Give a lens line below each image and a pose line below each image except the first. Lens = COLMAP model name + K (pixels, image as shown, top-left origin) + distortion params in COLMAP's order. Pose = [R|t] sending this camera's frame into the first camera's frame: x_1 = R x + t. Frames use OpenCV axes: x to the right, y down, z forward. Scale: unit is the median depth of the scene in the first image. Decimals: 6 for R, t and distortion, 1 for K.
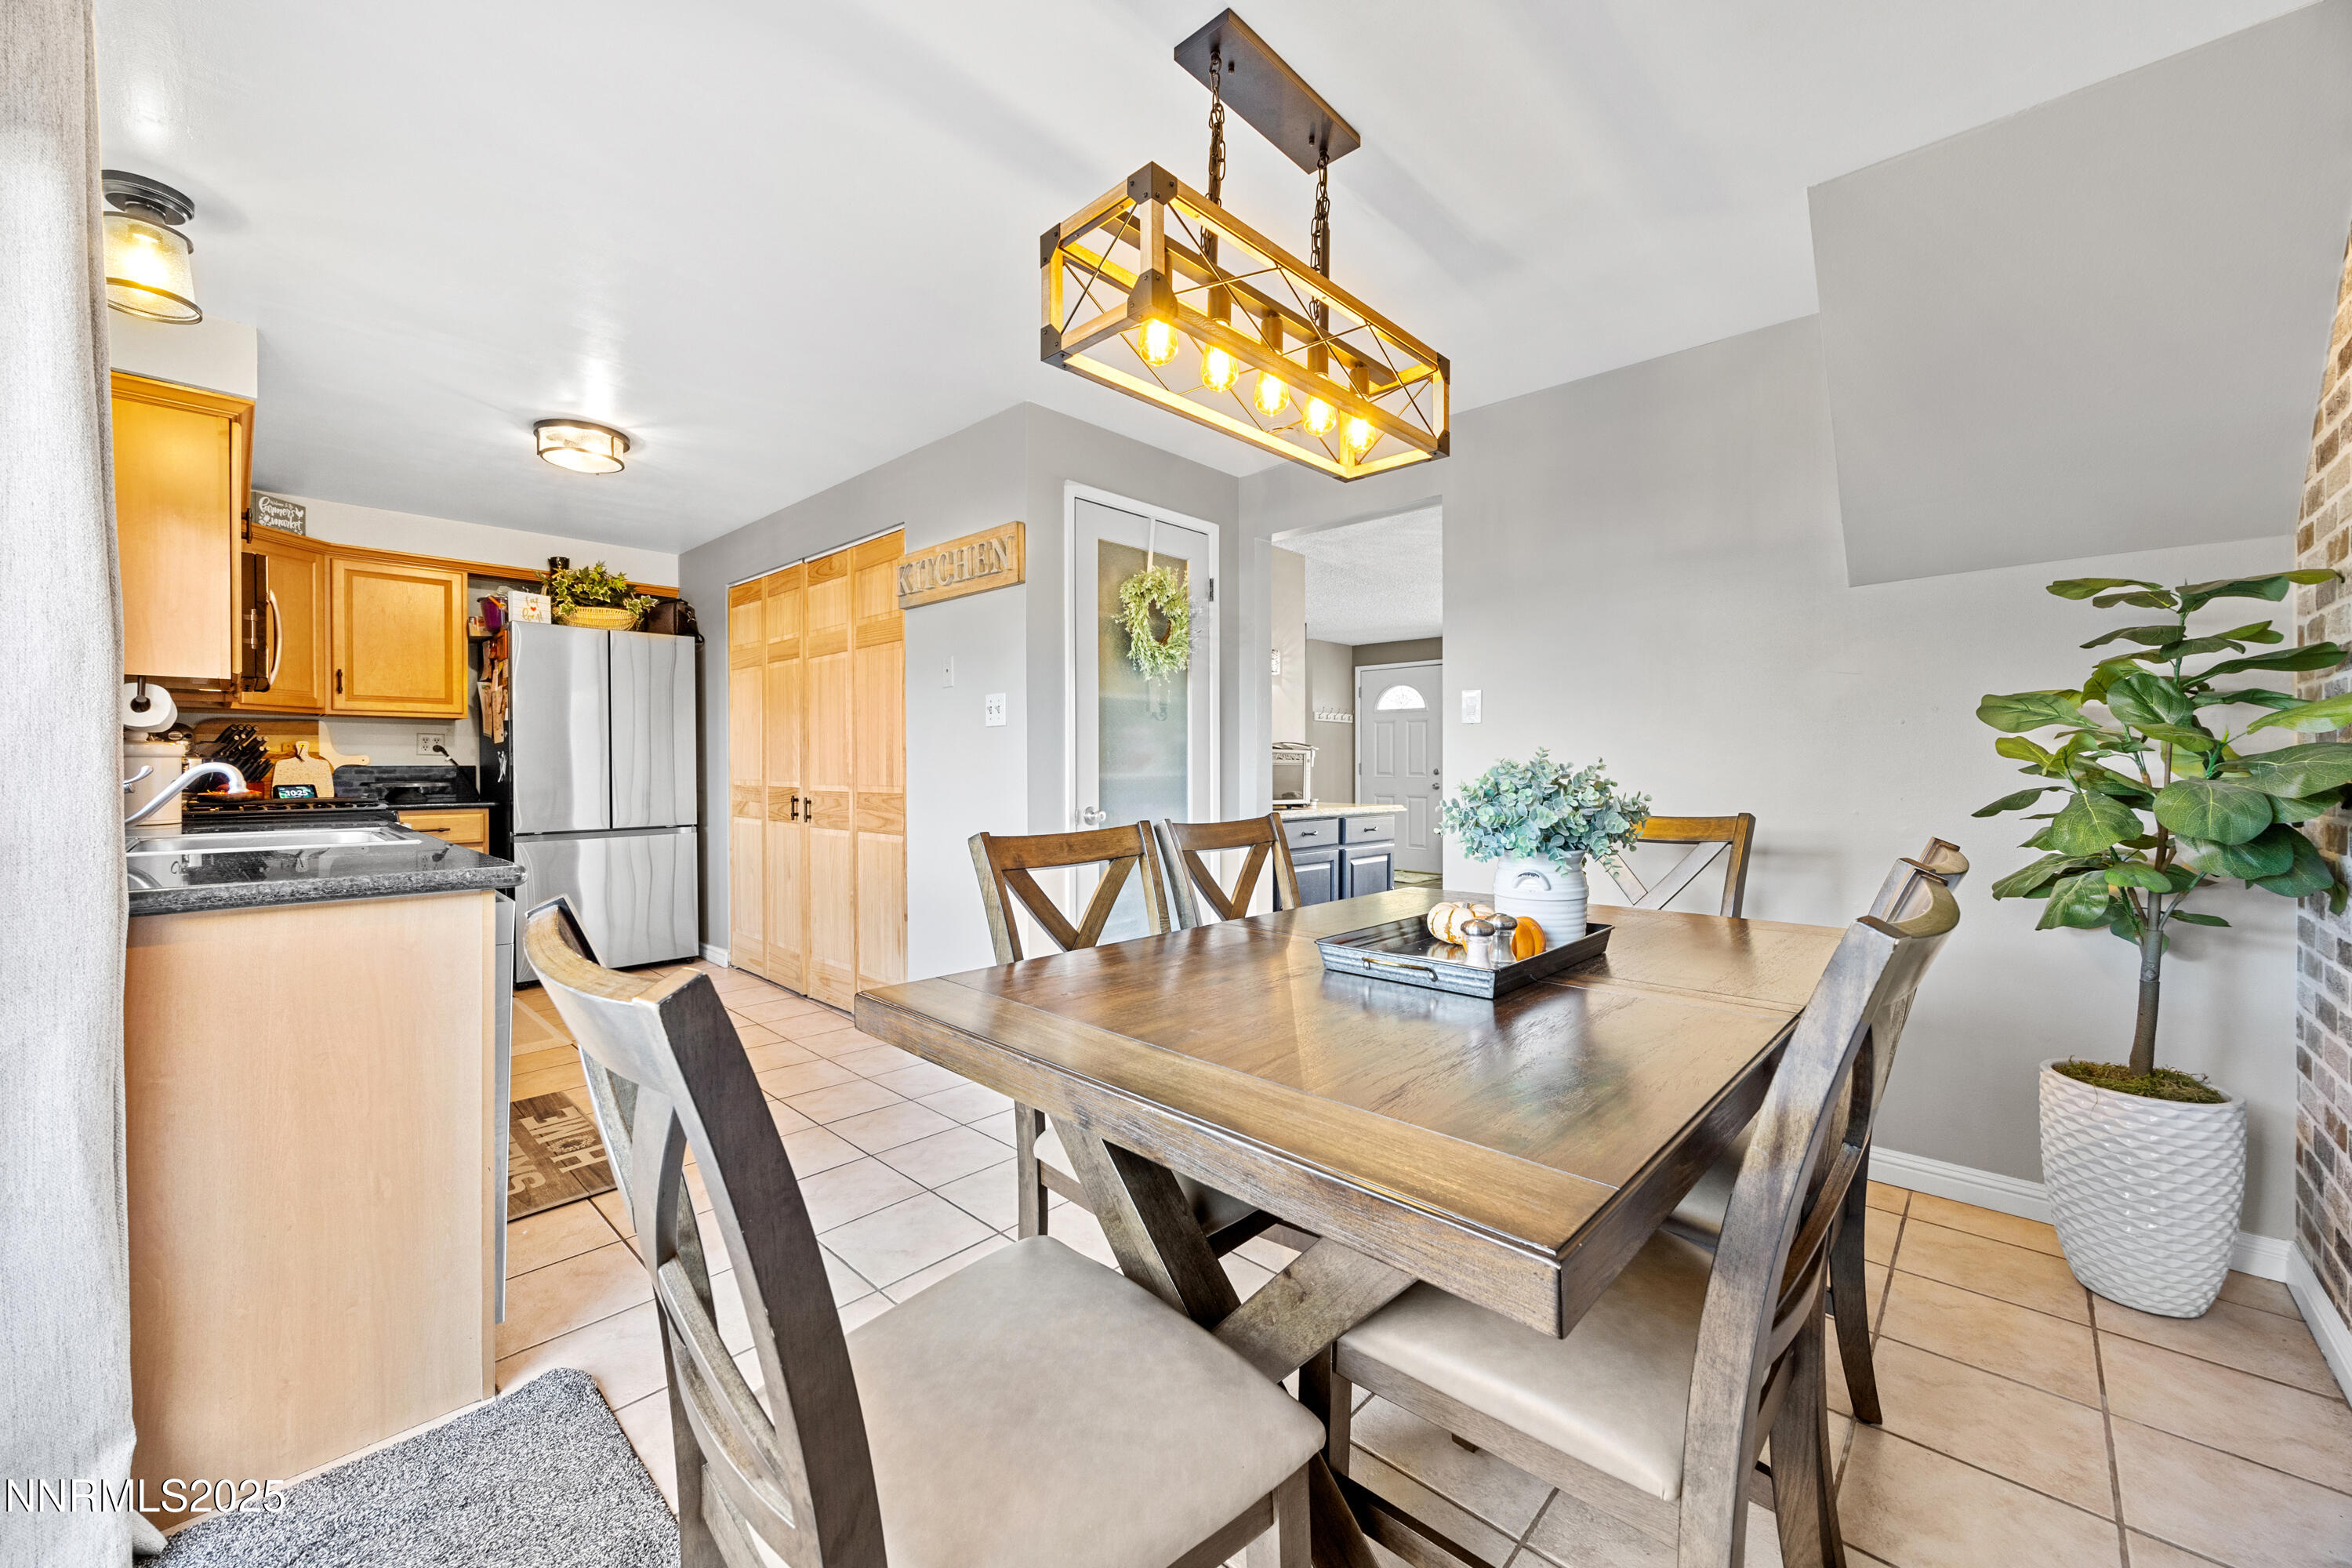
lens RADIAL K [[899.1, 0, 1175.2], [0, 899.1, 771.1], [0, 0, 1]] dist [-0.003300, 0.000356]
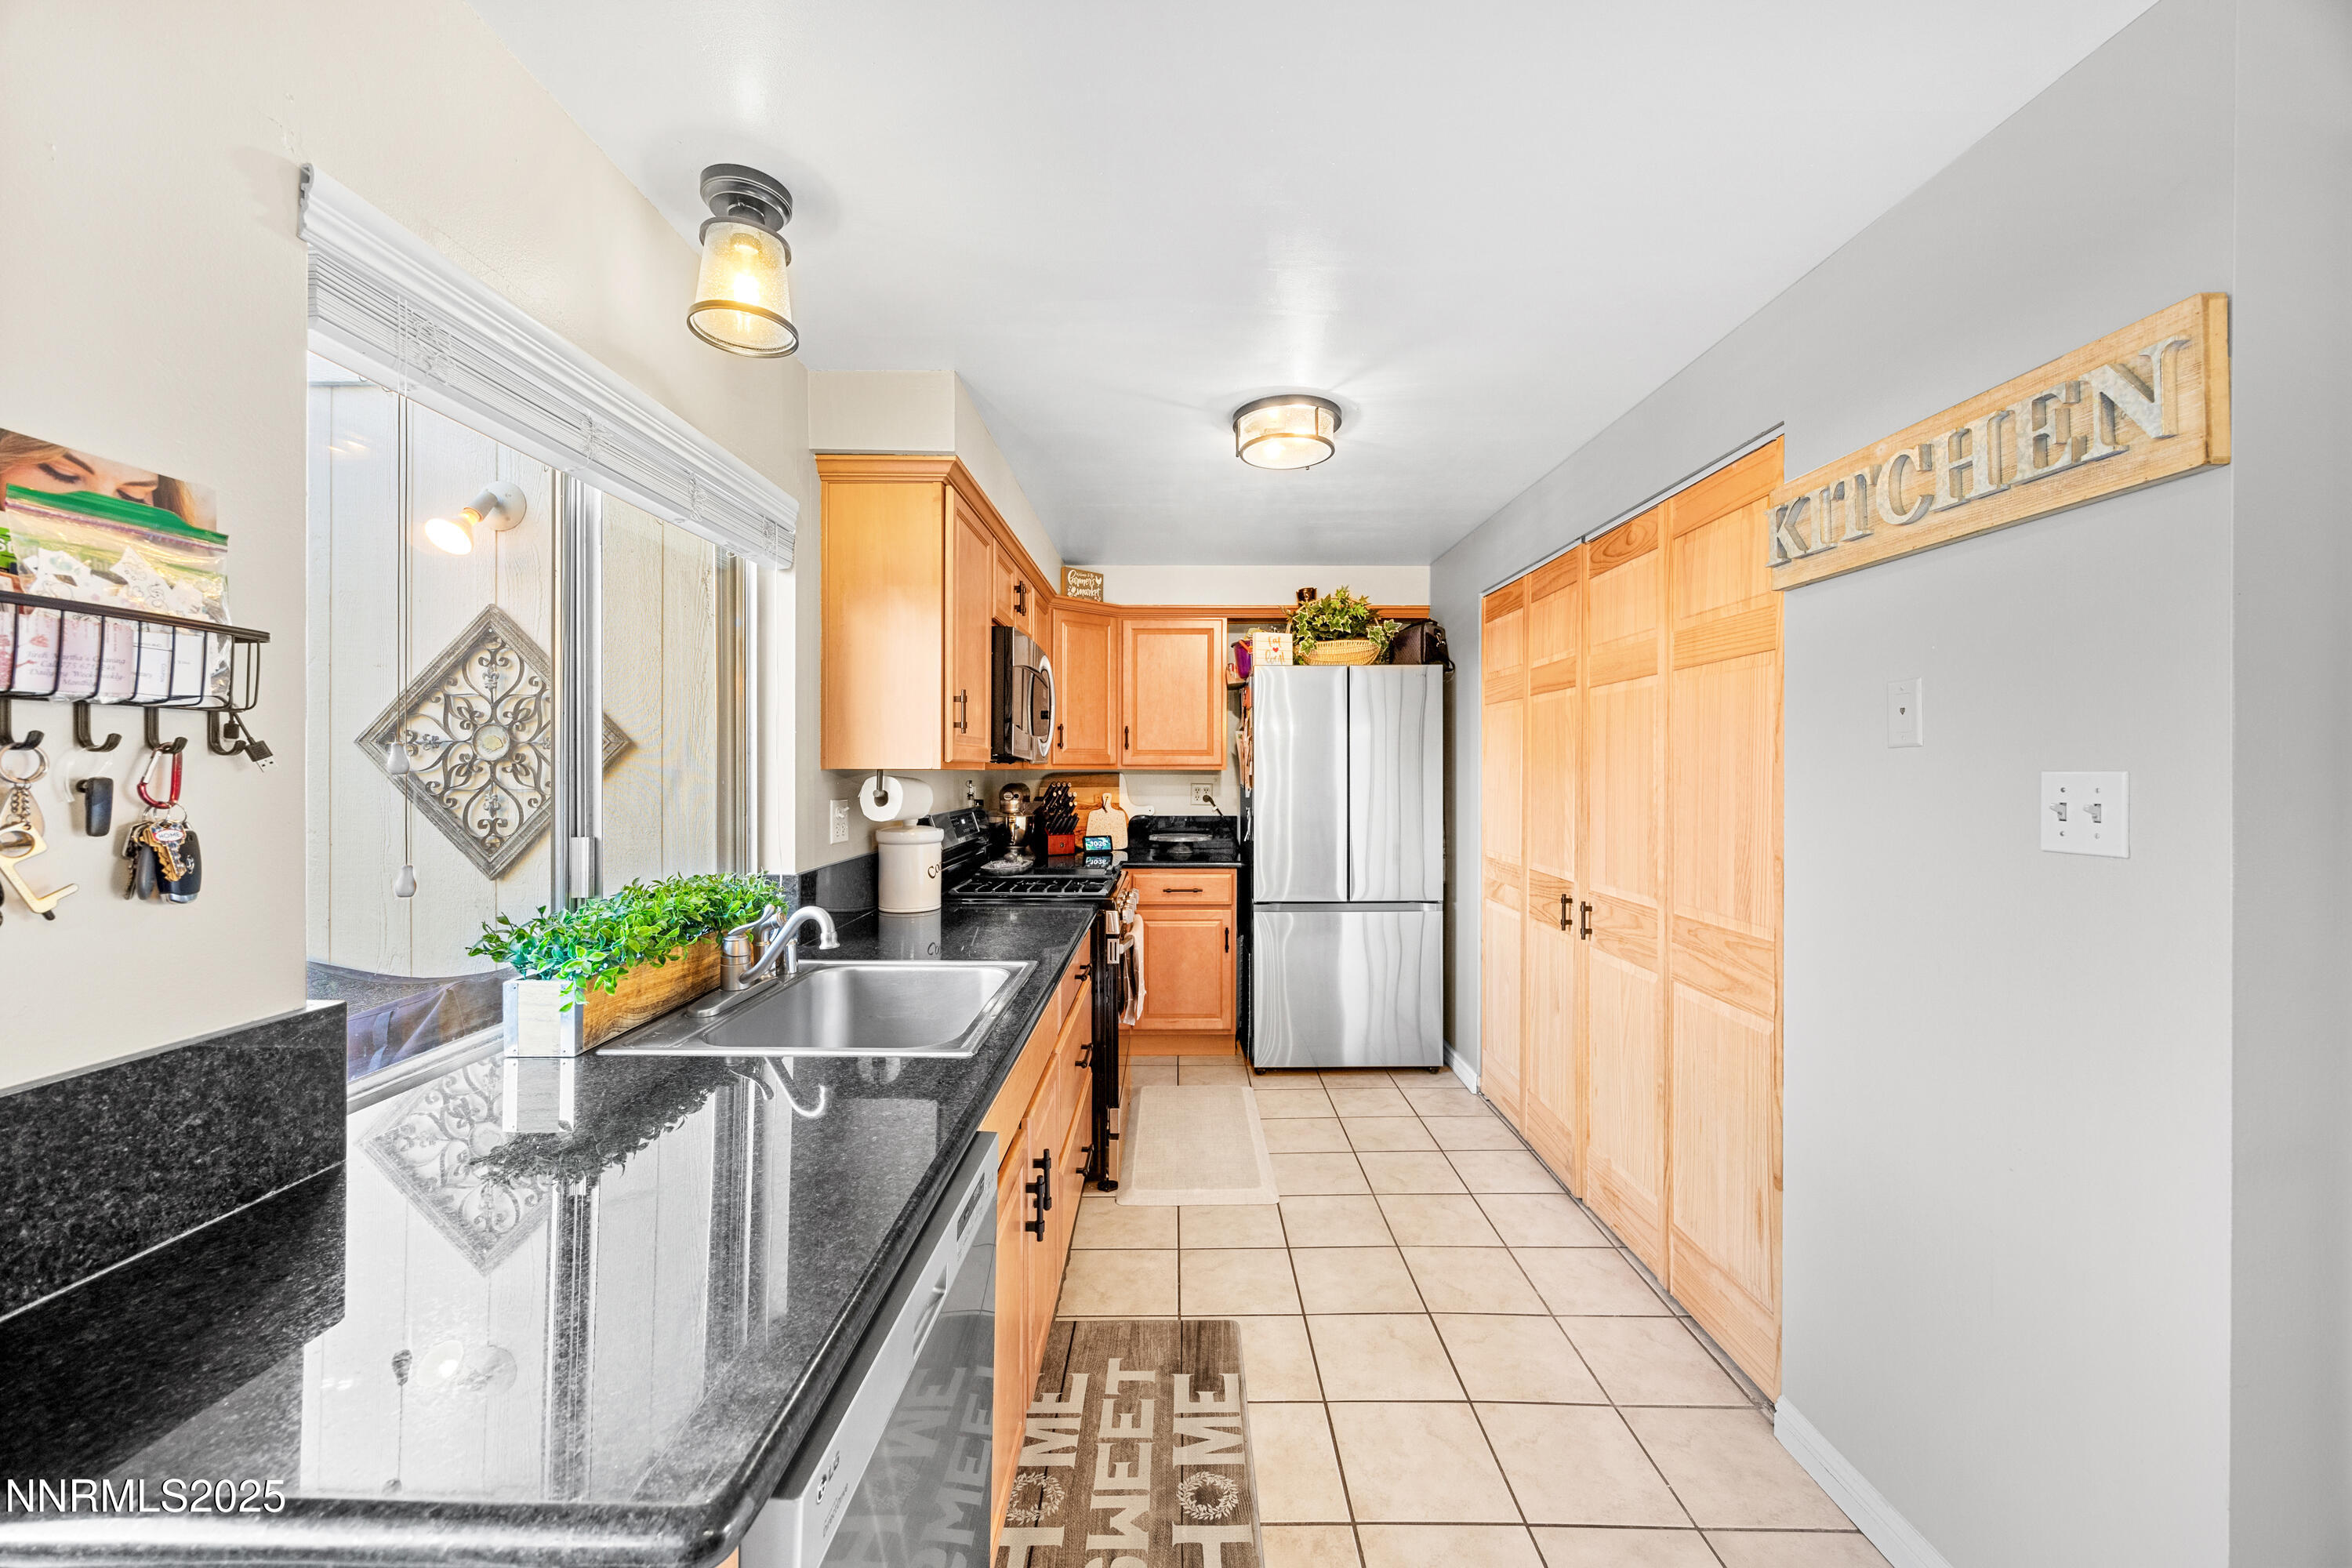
lens RADIAL K [[899.1, 0, 1179.7], [0, 899.1, 780.3], [0, 0, 1]] dist [-0.003300, 0.000356]
pose [[0.690262, 0.011839, -0.723462, -0.145025], [-0.007726, 0.999930, 0.008992, -0.063656], [0.723518, -0.000618, 0.690305, 0.343475]]
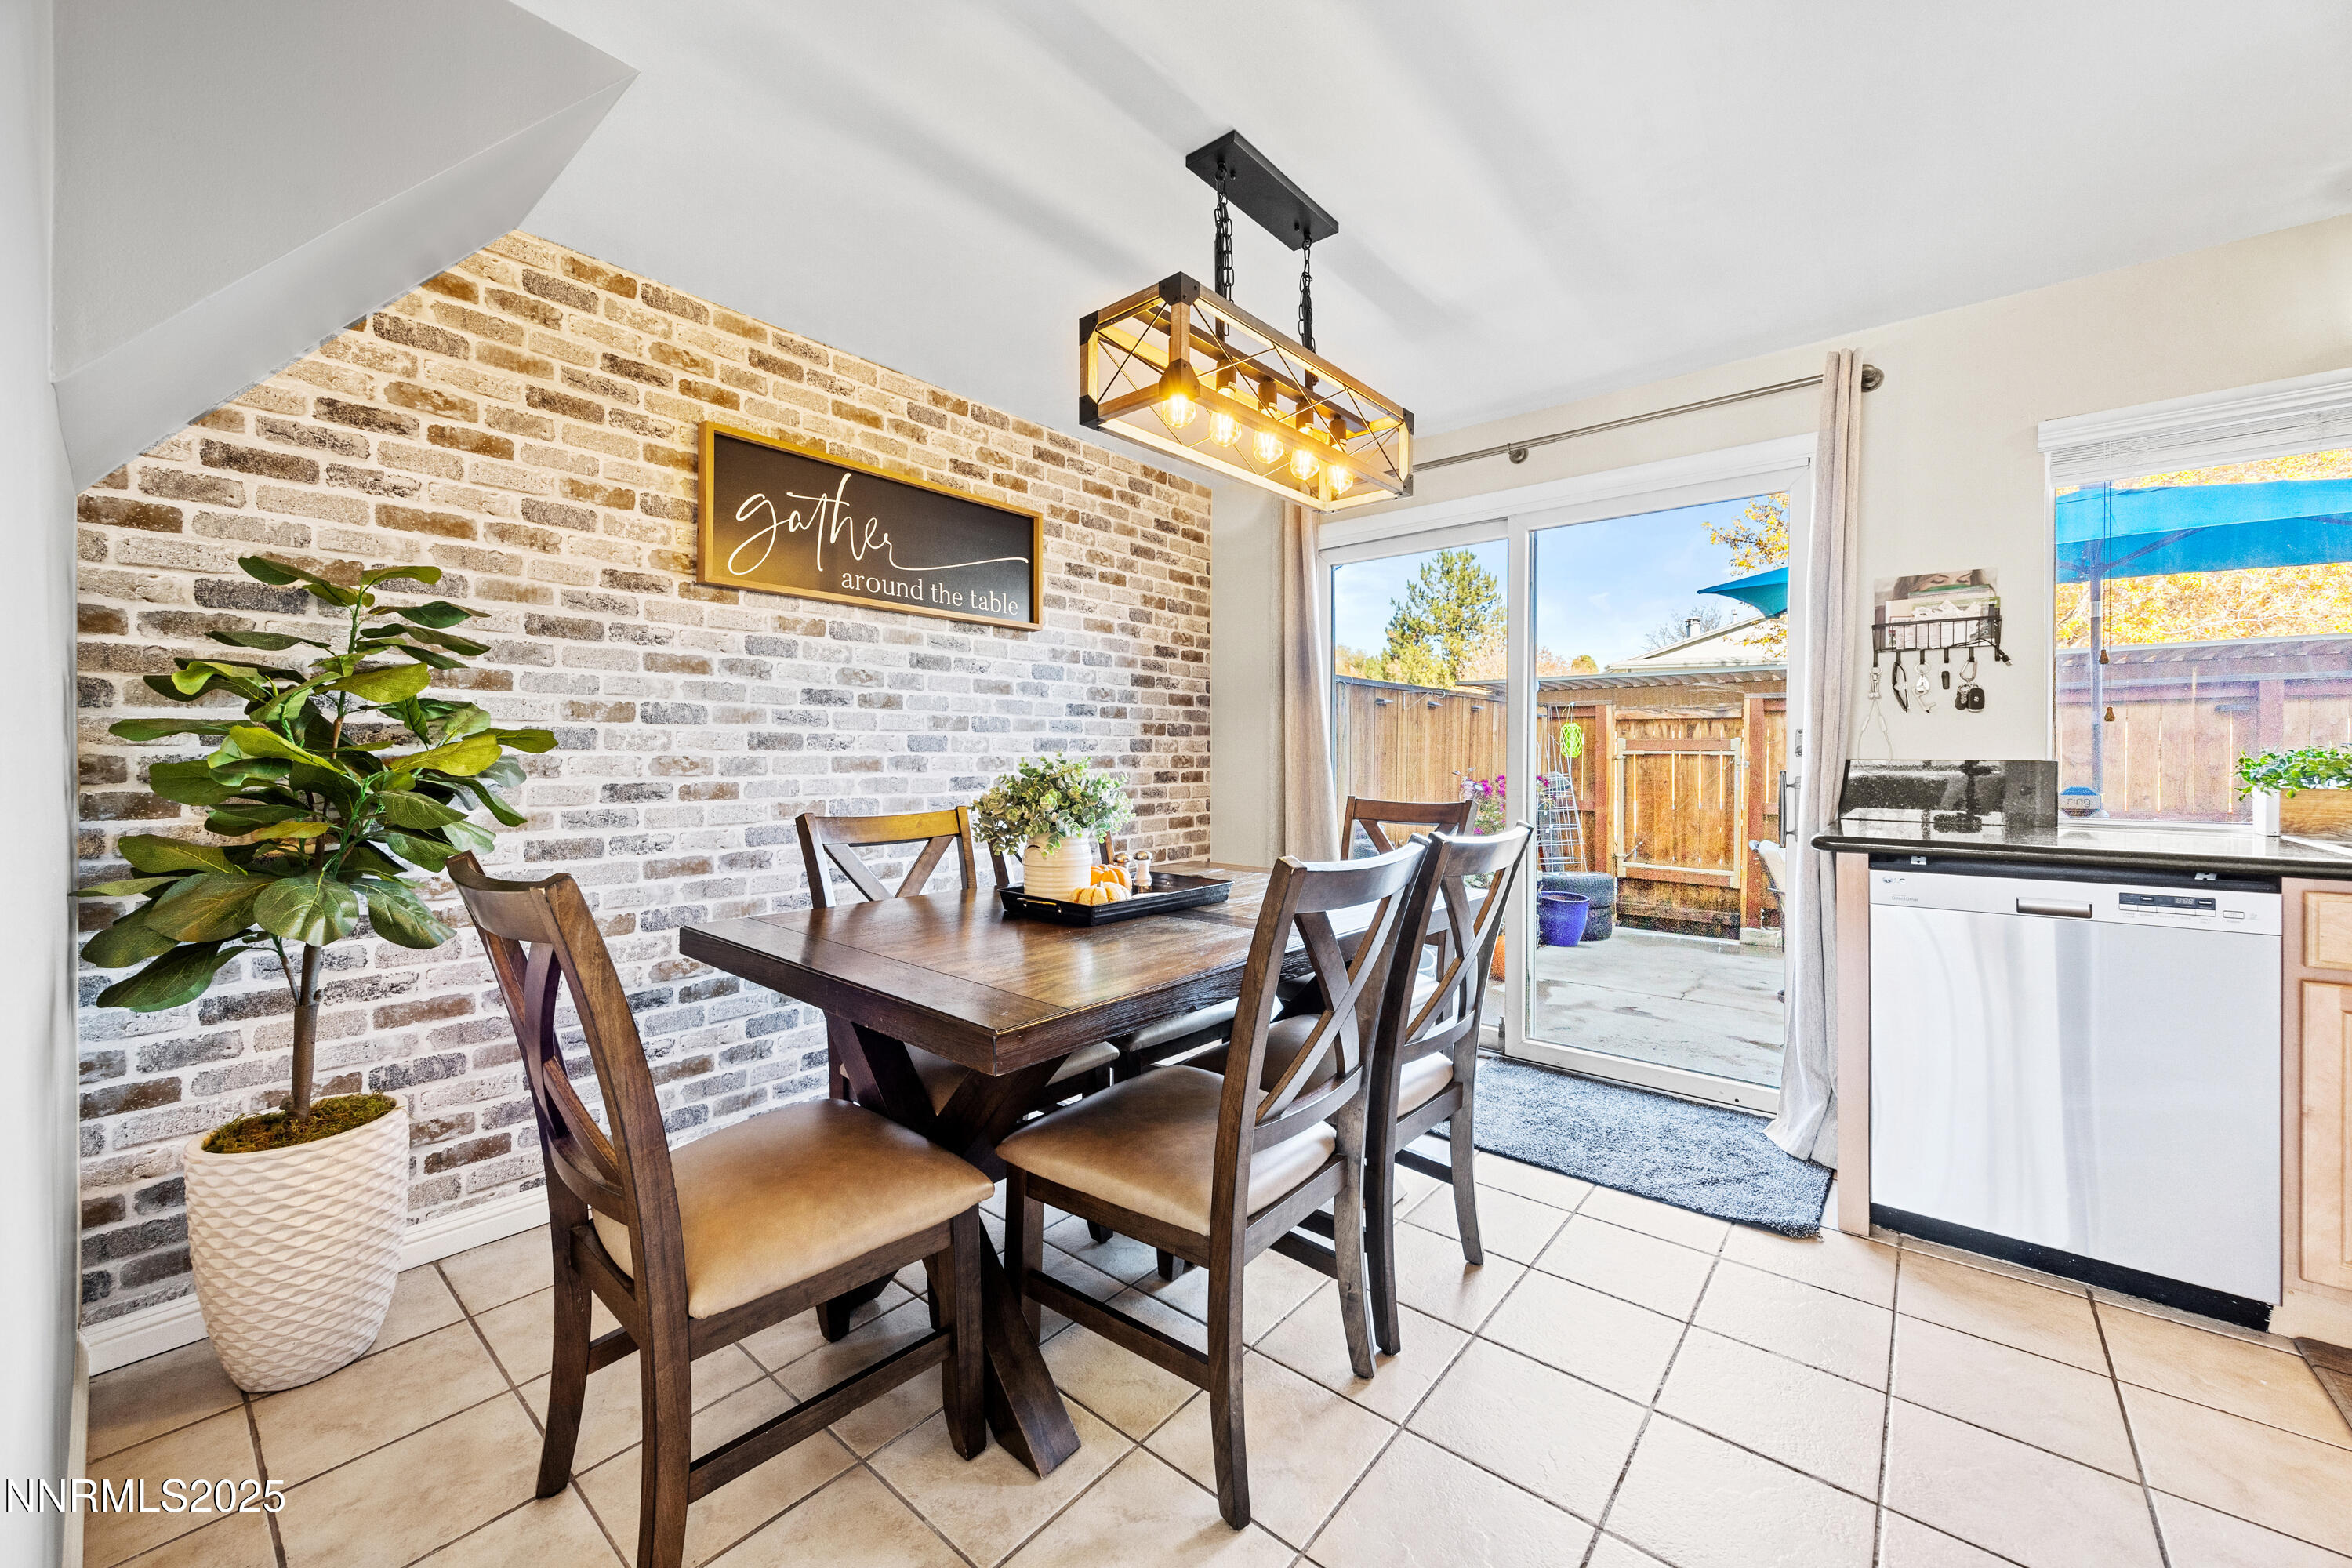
lens RADIAL K [[899.1, 0, 1175.9], [0, 899.1, 762.2], [0, 0, 1]] dist [-0.003300, 0.000356]
pose [[-0.998025, 0.003385, -0.062719, 0.122139], [0.002520, 0.999901, 0.013873, -0.009331], [0.062760, 0.013688, -0.997935, 0.876833]]
